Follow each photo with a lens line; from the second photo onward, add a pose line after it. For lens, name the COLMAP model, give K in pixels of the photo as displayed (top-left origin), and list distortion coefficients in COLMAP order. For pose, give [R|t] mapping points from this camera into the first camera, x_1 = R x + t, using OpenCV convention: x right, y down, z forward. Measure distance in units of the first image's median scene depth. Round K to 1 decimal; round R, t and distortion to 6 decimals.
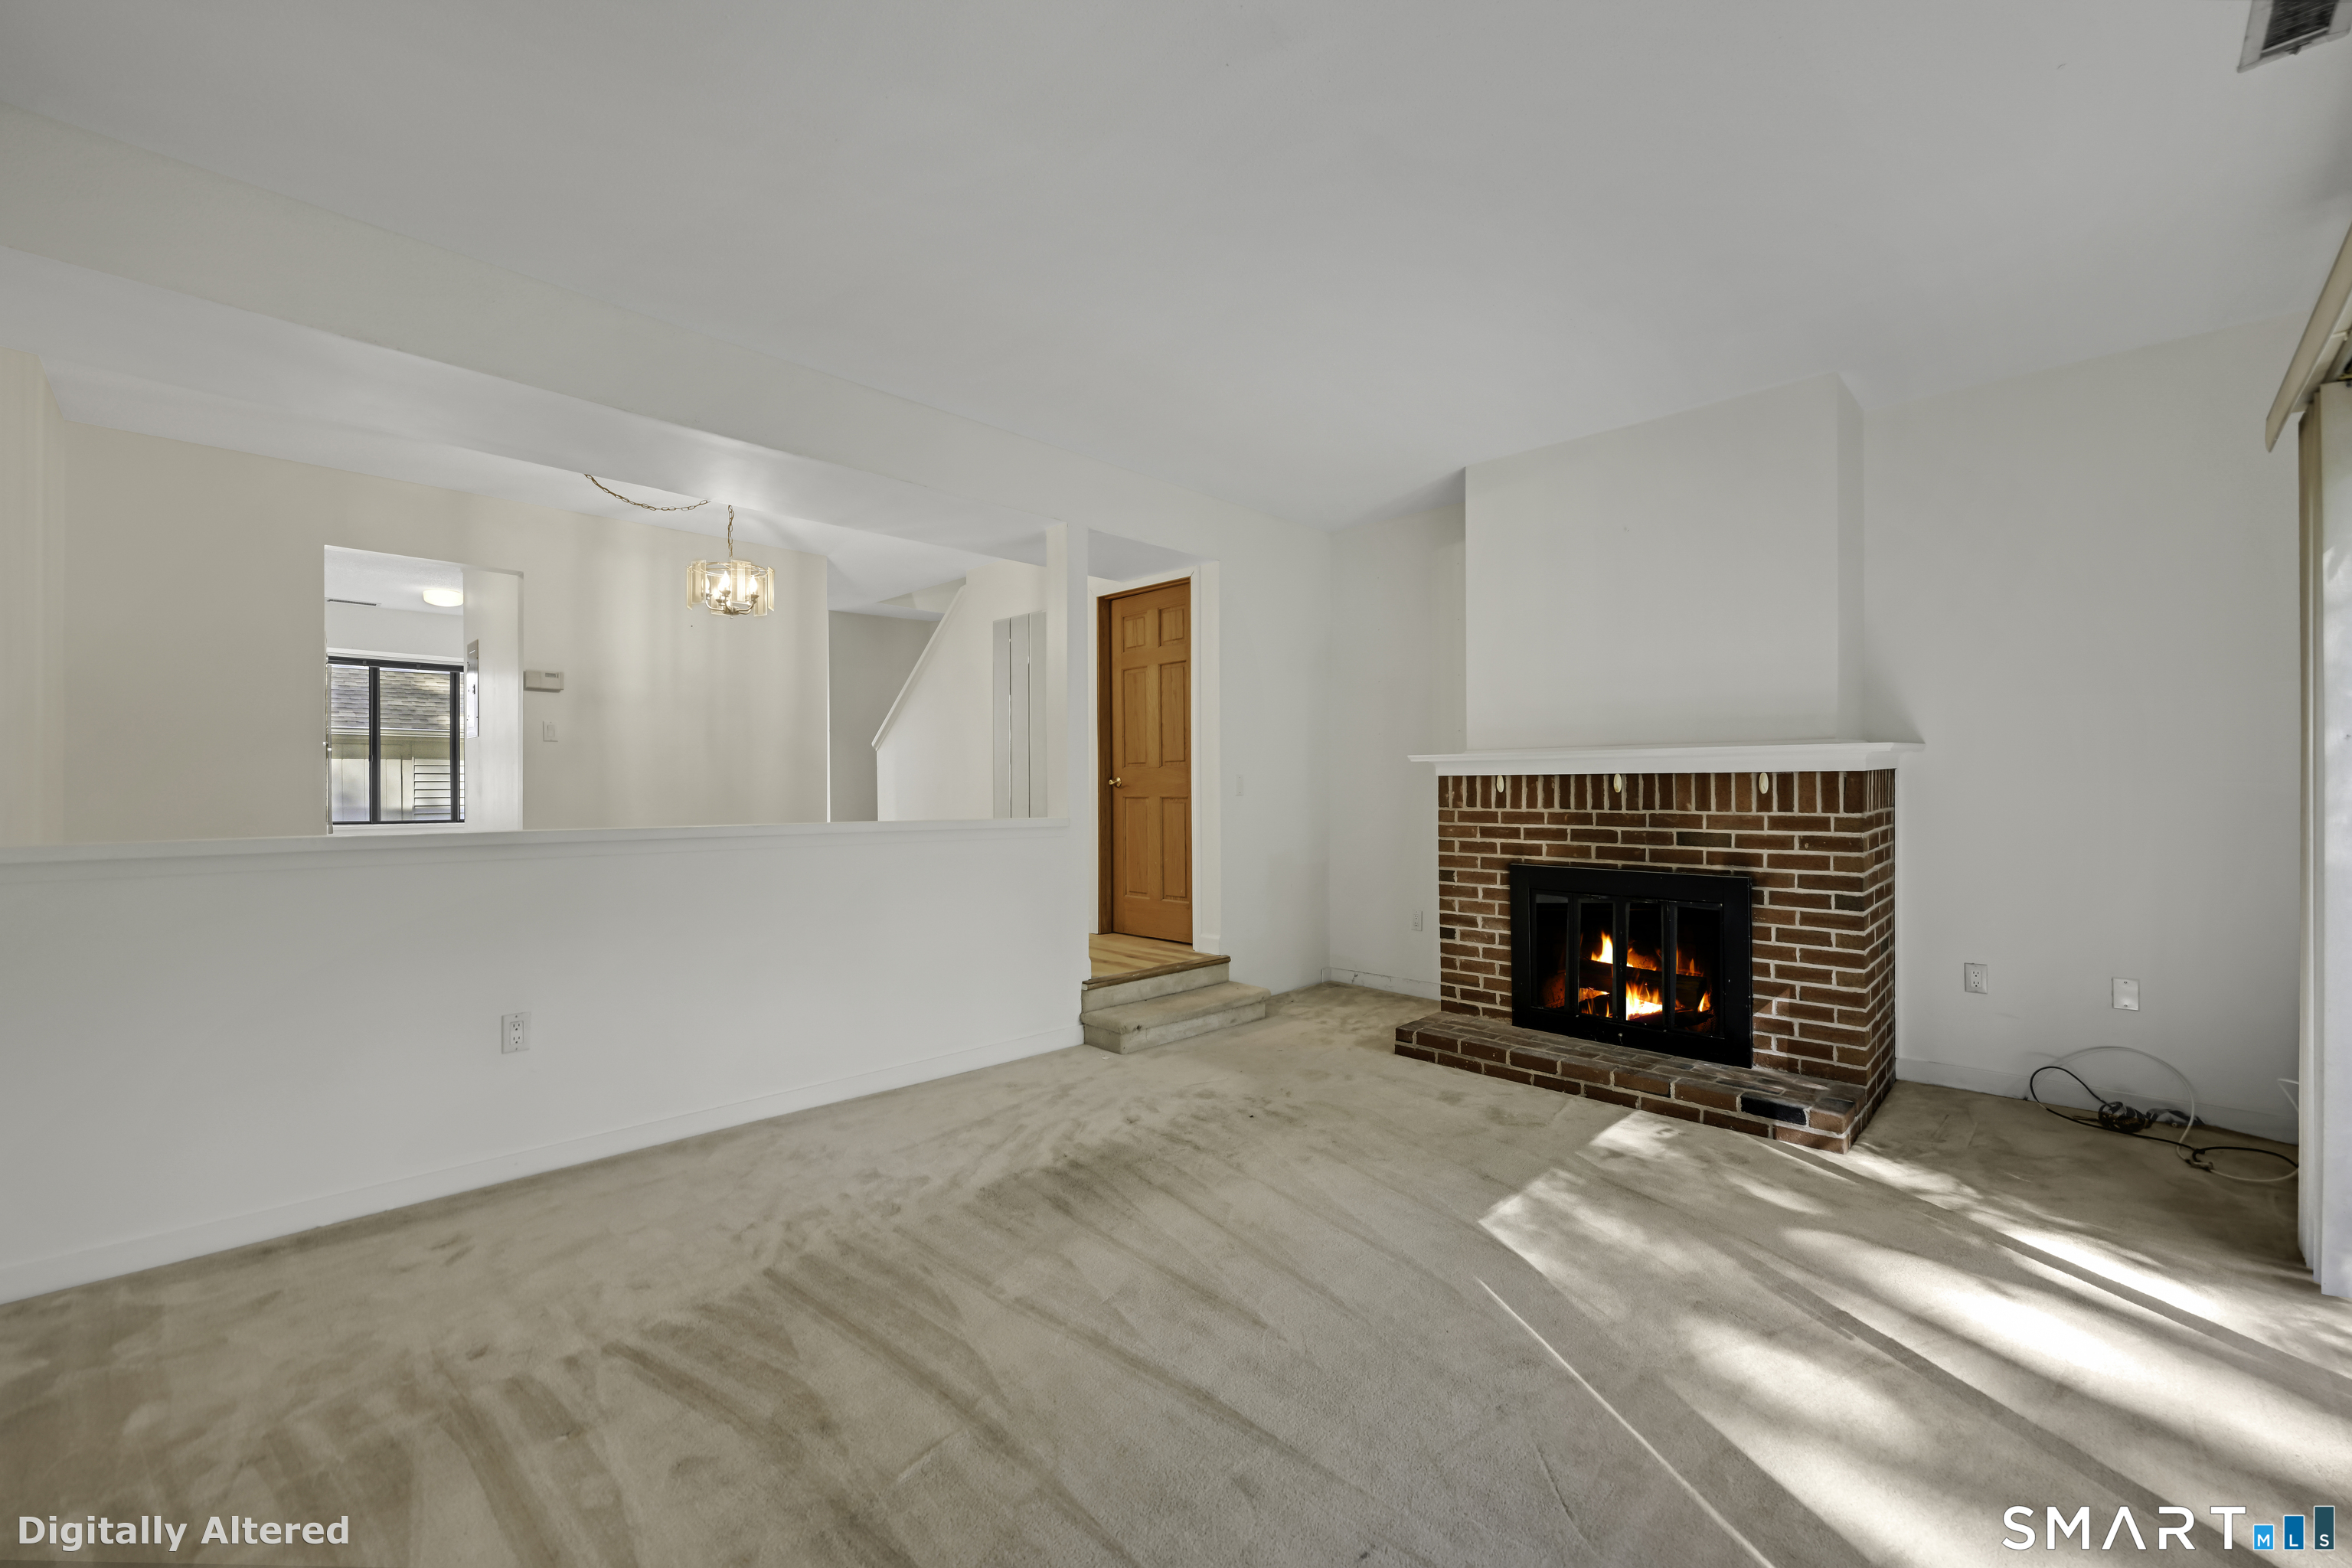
lens RADIAL K [[947.3, 0, 1199.7], [0, 947.3, 782.5], [0, 0, 1]] dist [-0.000289, -0.000014]
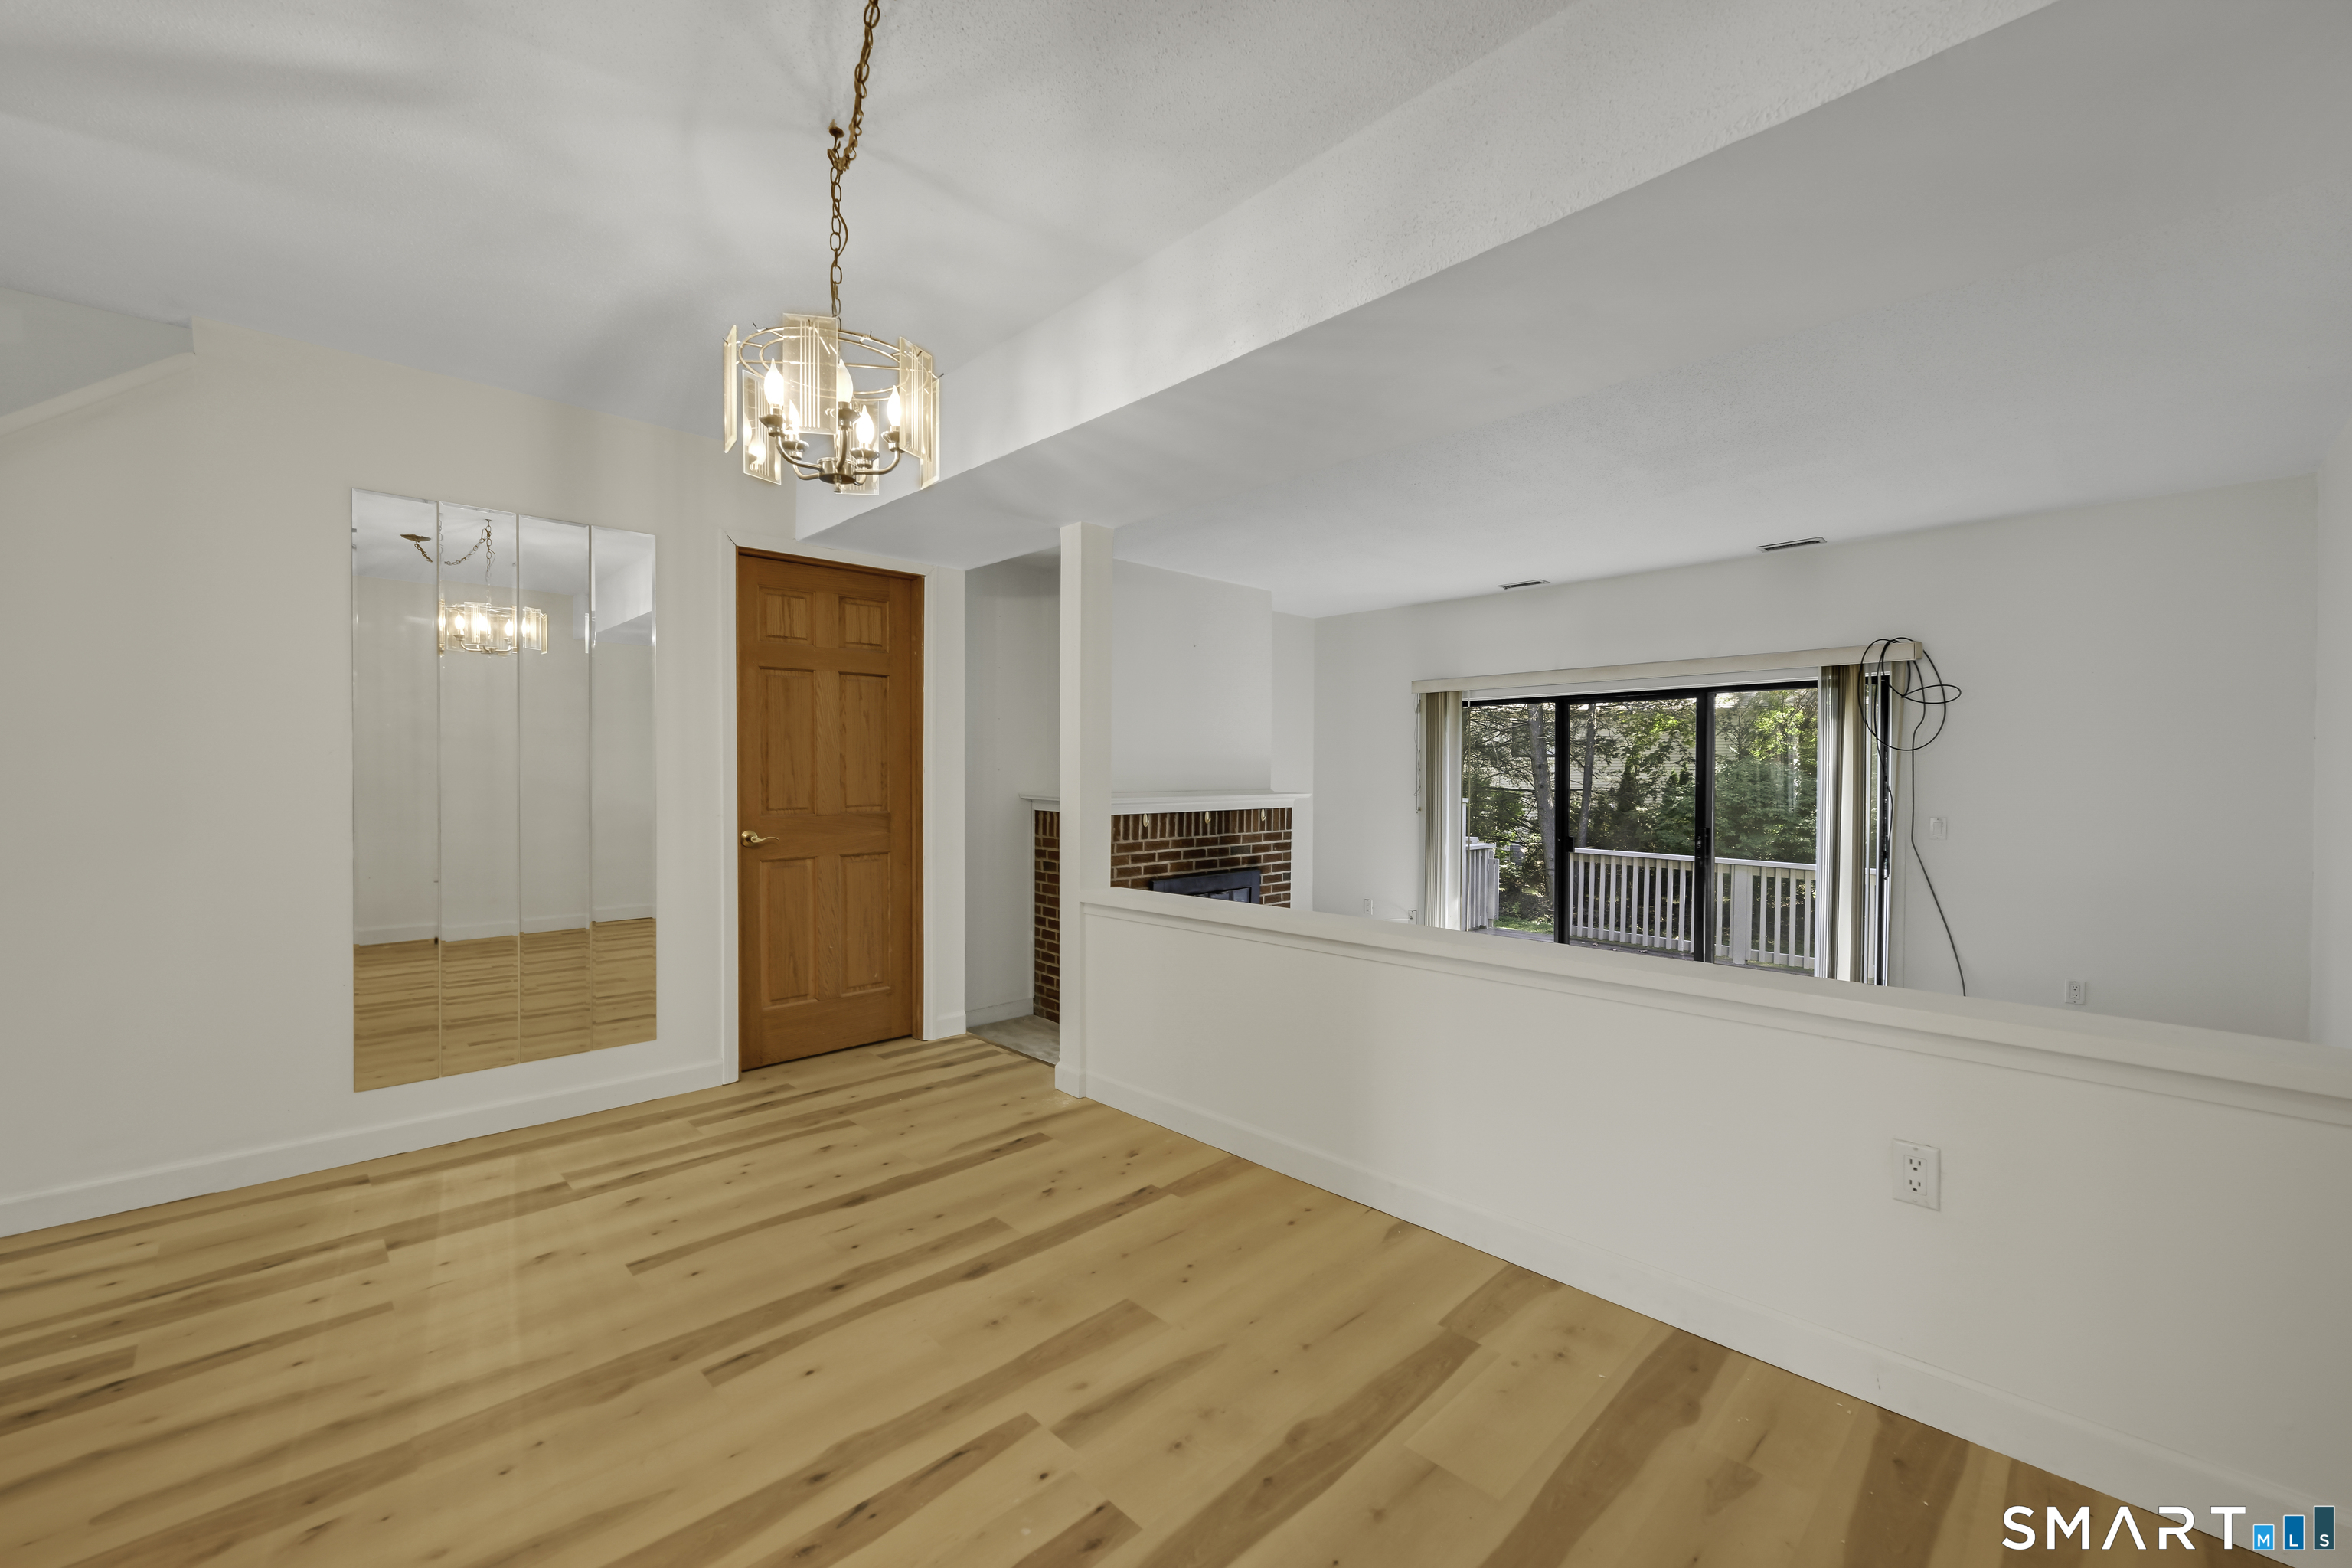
lens RADIAL K [[947.3, 0, 1199.7], [0, 947.3, 782.5], [0, 0, 1]] dist [-0.000289, -0.000014]
pose [[0.012992, 0.002590, 0.999912, -1.010879], [0.004526, 0.999986, -0.002649, -0.048101], [-0.999905, 0.004560, 0.012980, 0.948048]]
